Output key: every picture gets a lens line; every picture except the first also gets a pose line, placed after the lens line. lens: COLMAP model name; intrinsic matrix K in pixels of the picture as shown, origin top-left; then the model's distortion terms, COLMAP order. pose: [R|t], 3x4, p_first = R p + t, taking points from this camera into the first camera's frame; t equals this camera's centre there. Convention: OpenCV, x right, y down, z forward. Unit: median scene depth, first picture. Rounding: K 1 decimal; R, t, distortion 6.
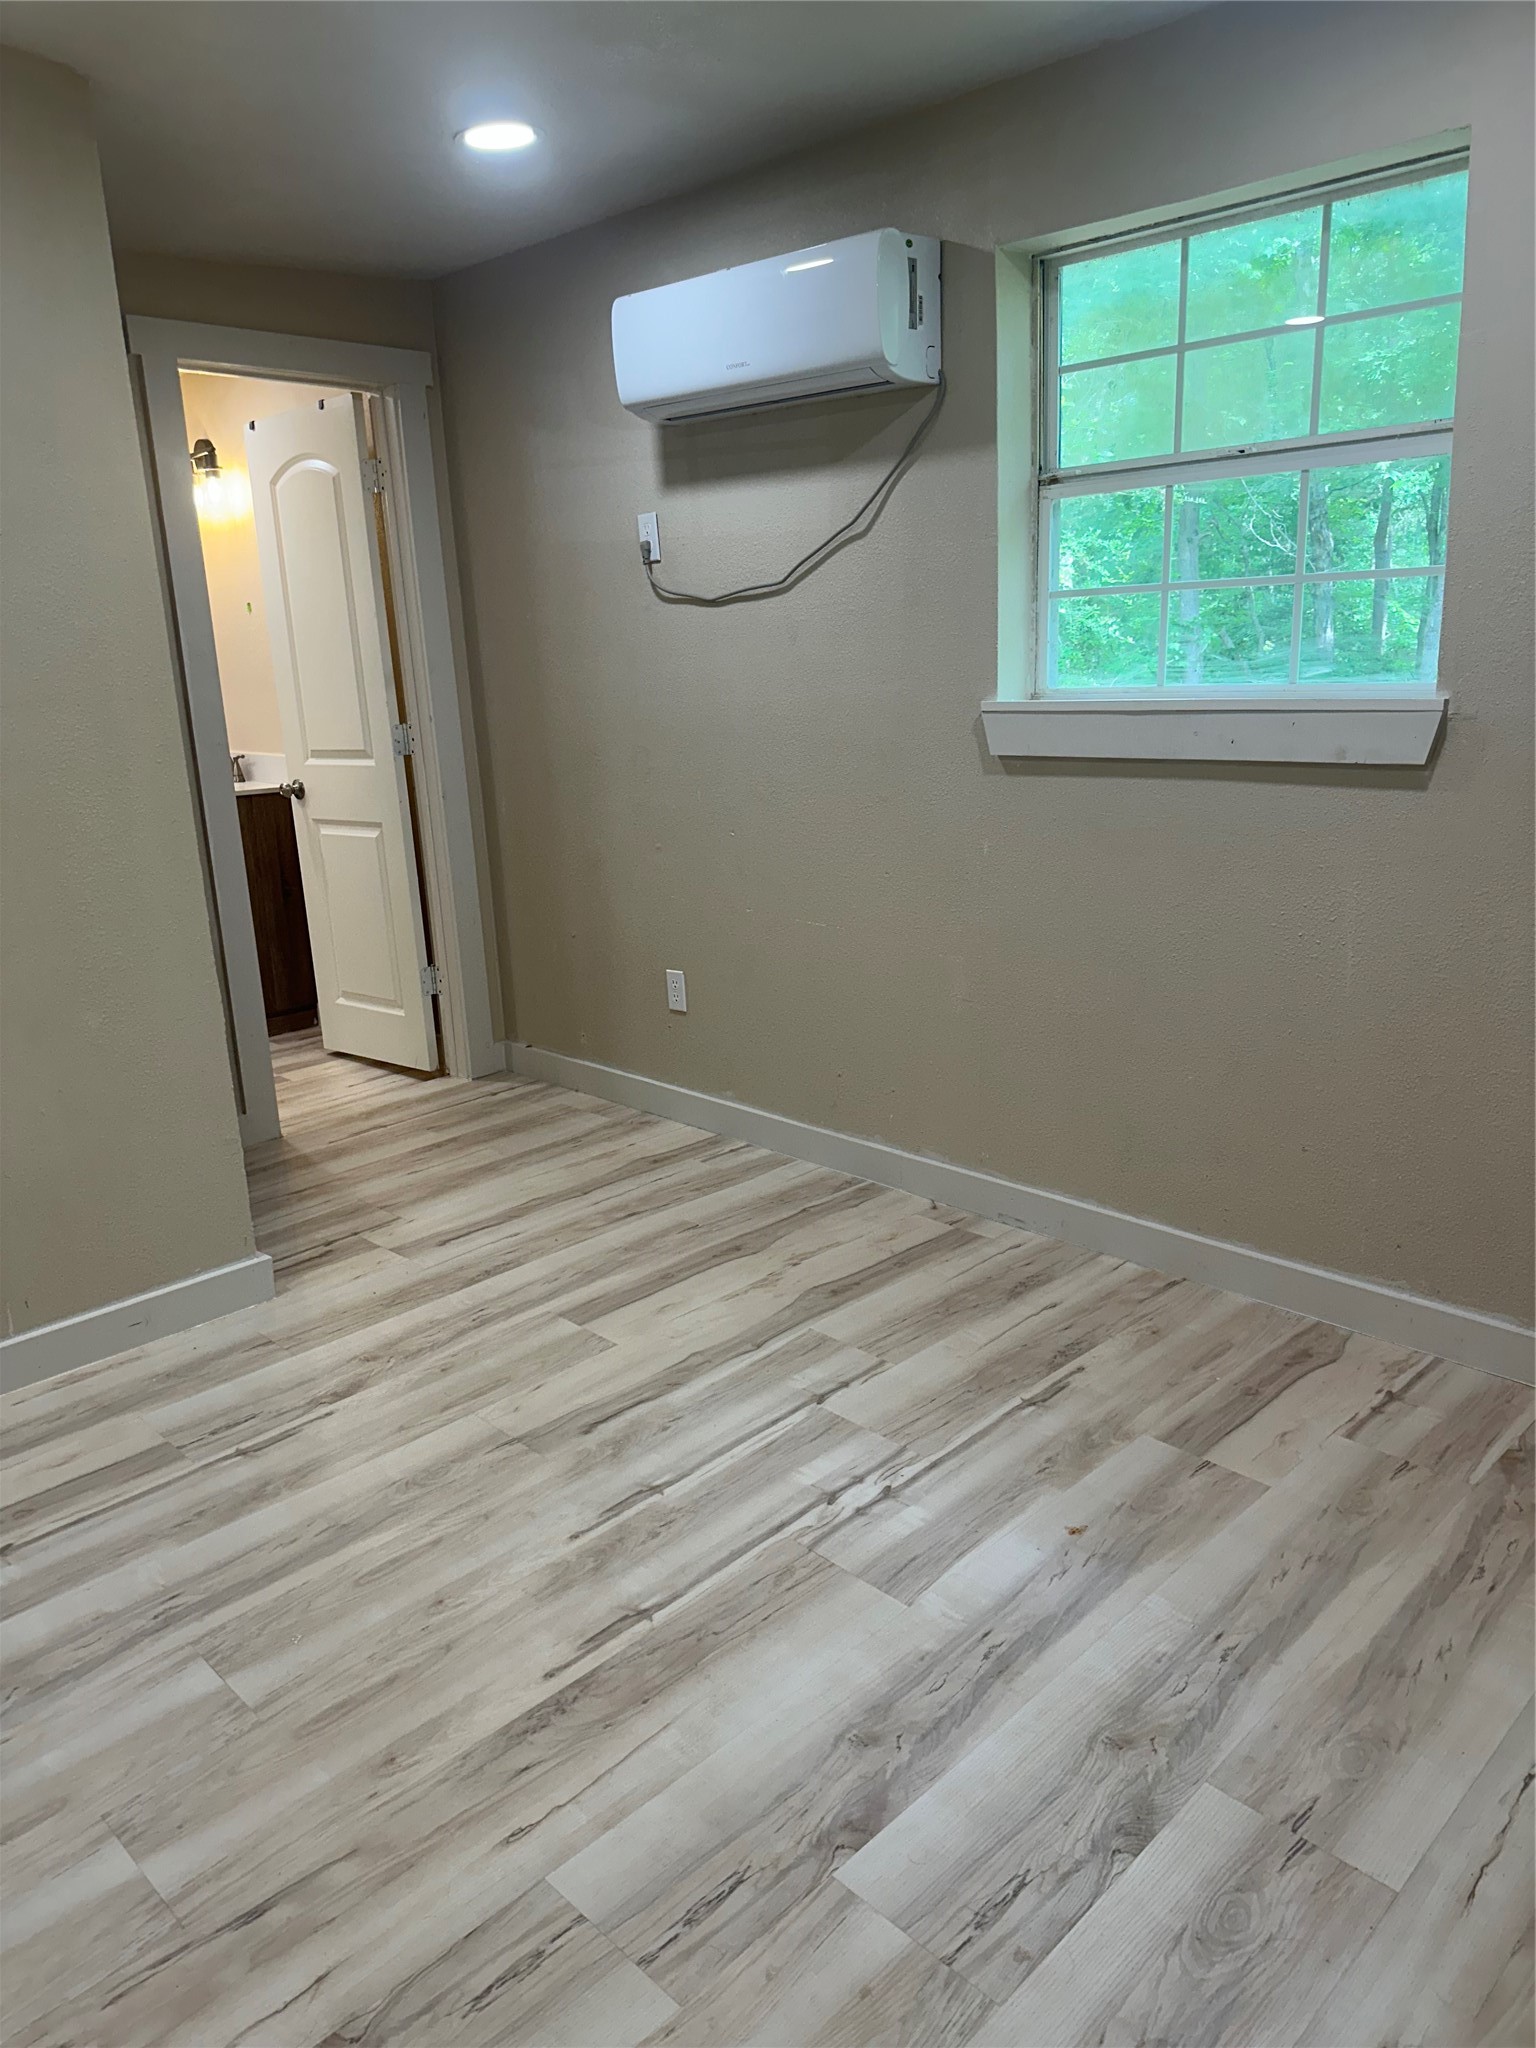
lens RADIAL K [[1423.5, 0, 759.7], [0, 1423.5, 1025.5], [0, 0, 1]] dist [0.158853, -0.313415]
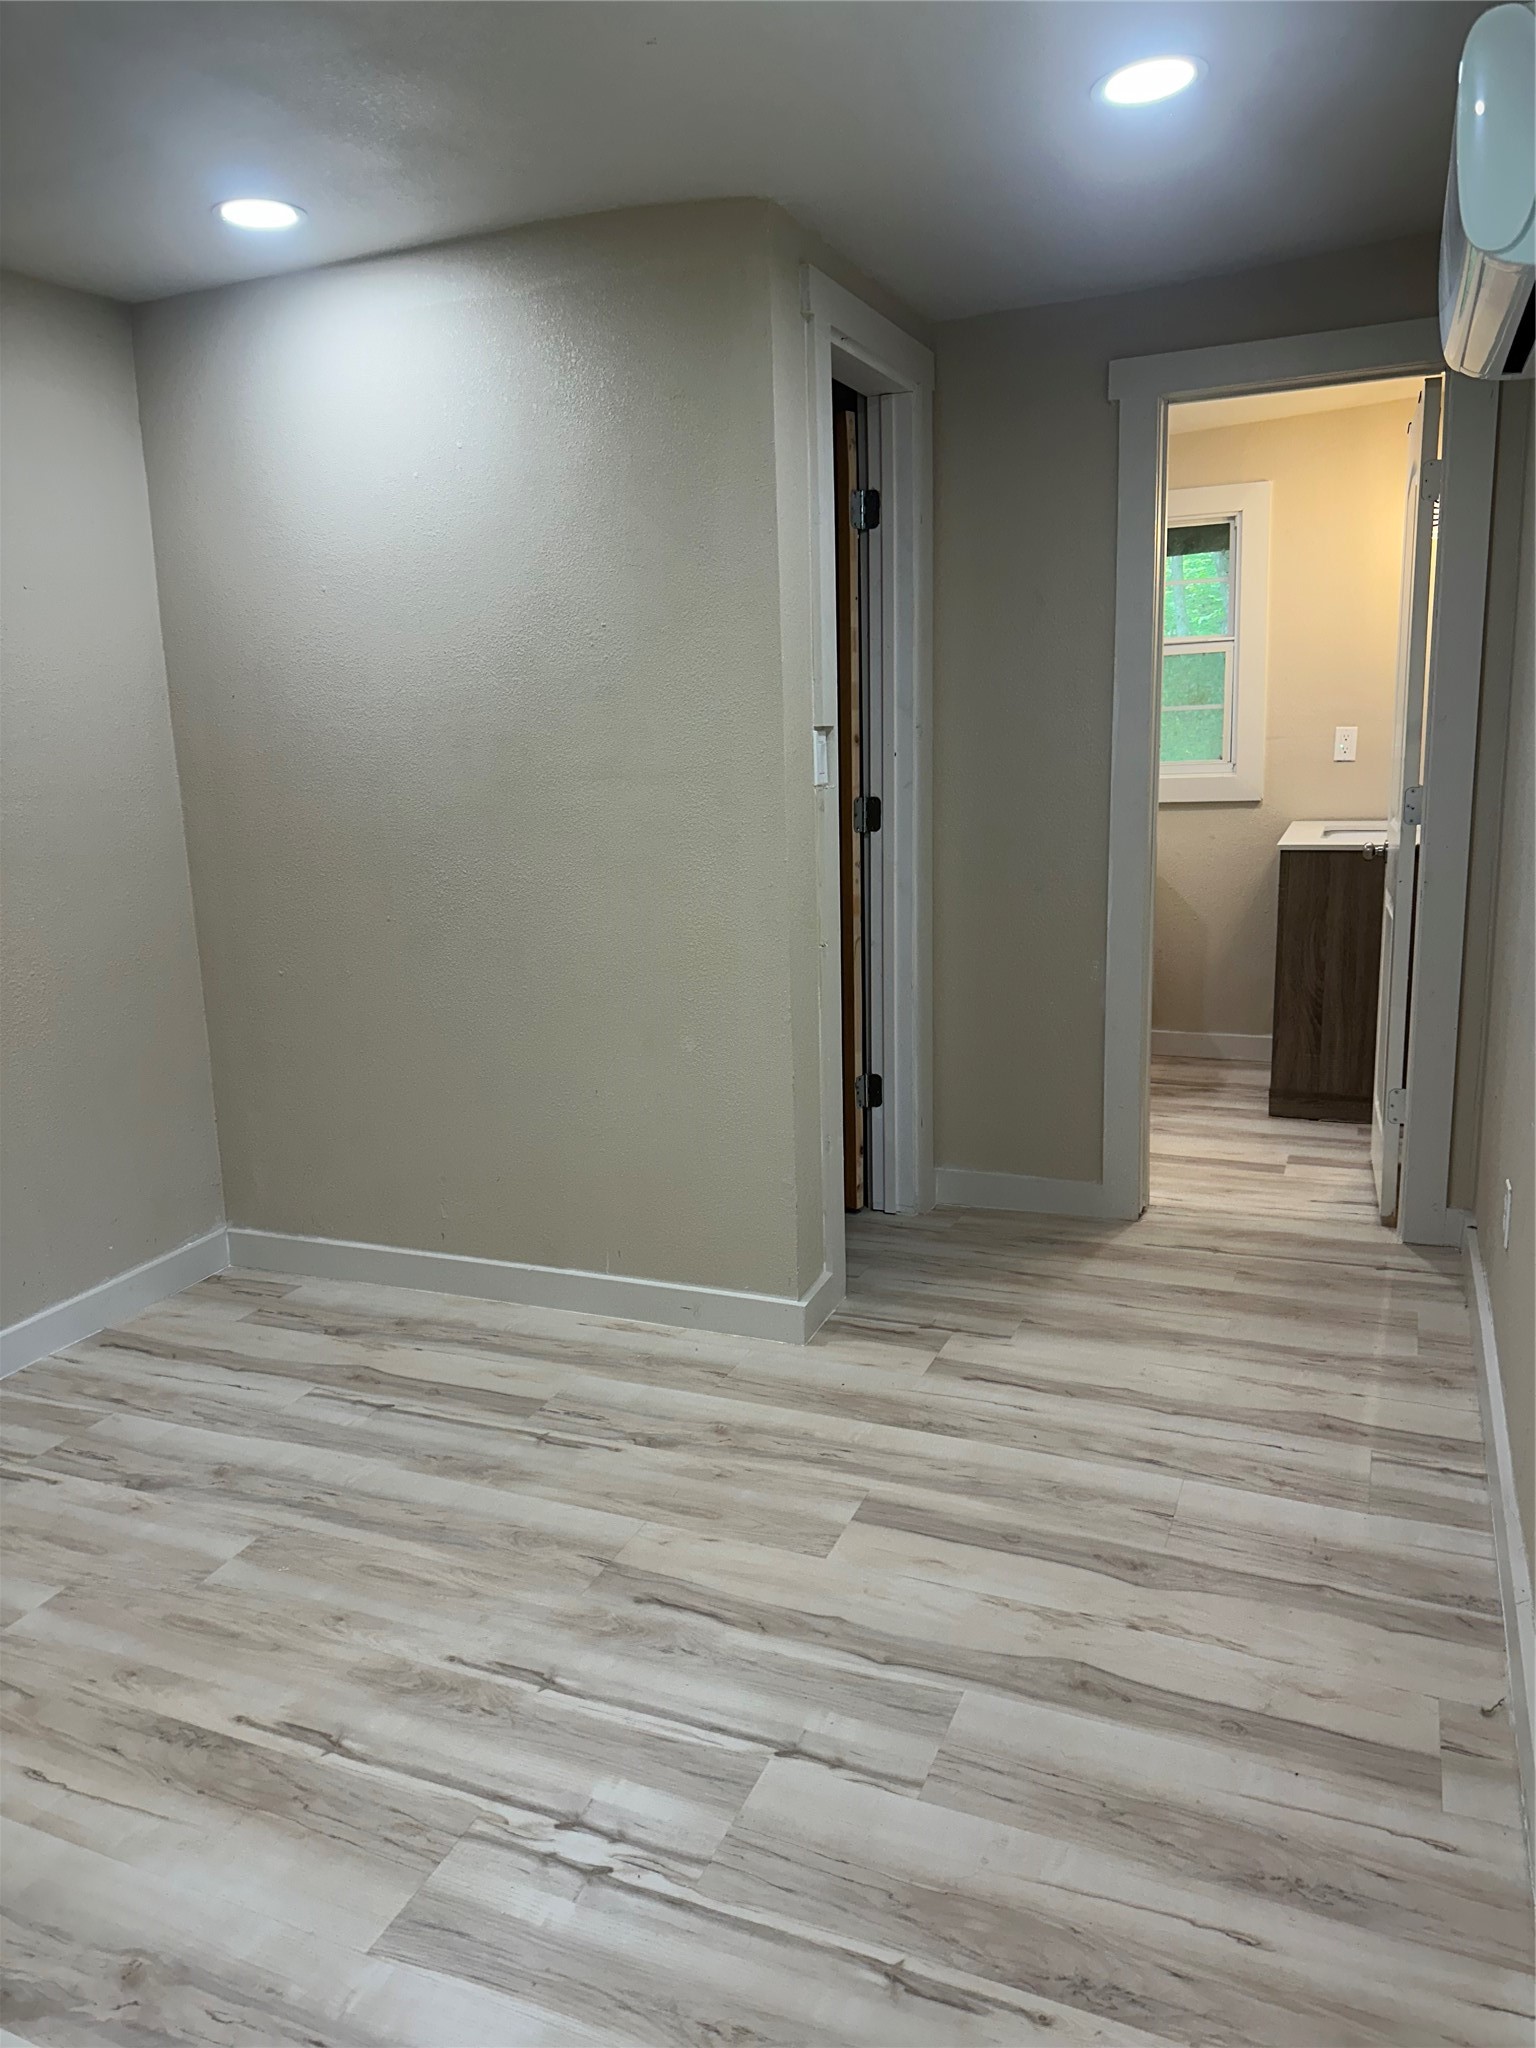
lens RADIAL K [[1442.2, 0, 762.8], [0, 1442.2, 1046.2], [0, 0, 1]] dist [0.028954, -0.034930]
pose [[0.373031, 0.237410, -0.896931, 0.624678], [-0.211566, 0.963006, 0.166910, -0.218990], [0.903376, 0.127498, 0.409459, 0.620634]]
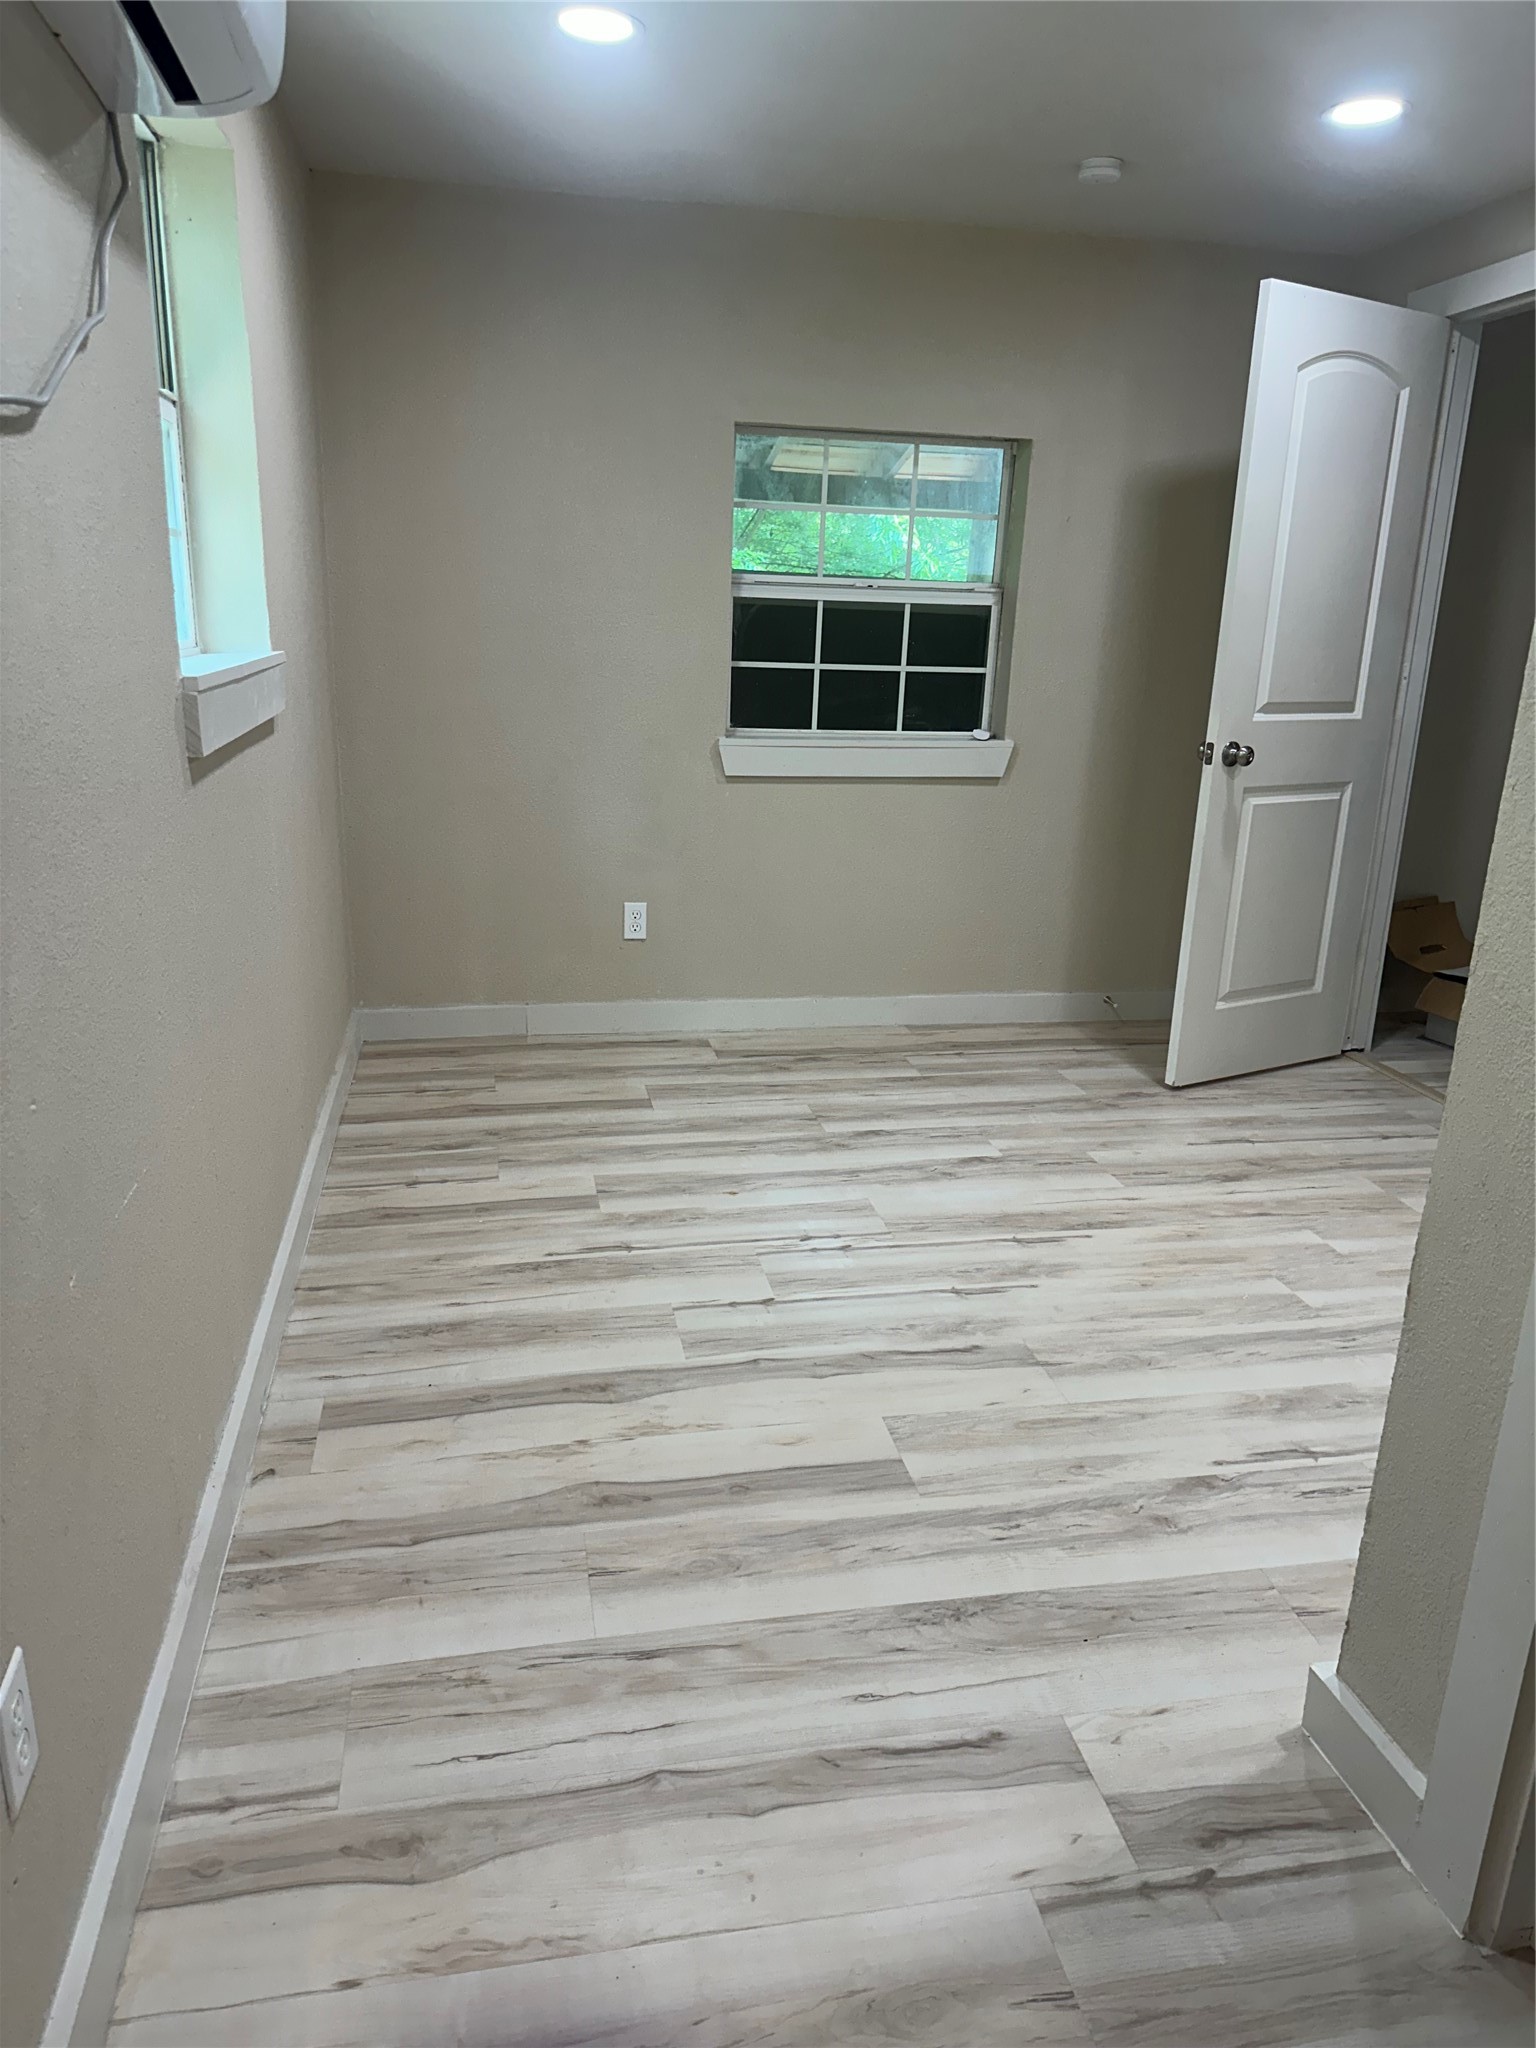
lens RADIAL K [[1423.5, 0, 759.7], [0, 1423.5, 1025.5], [0, 0, 1]] dist [0.158853, -0.313415]
pose [[-0.827406, -0.147275, 0.541950, -0.507120], [0.142375, 0.878470, 0.456092, -0.417969], [-0.543257, 0.454534, -0.705883, 1.656829]]
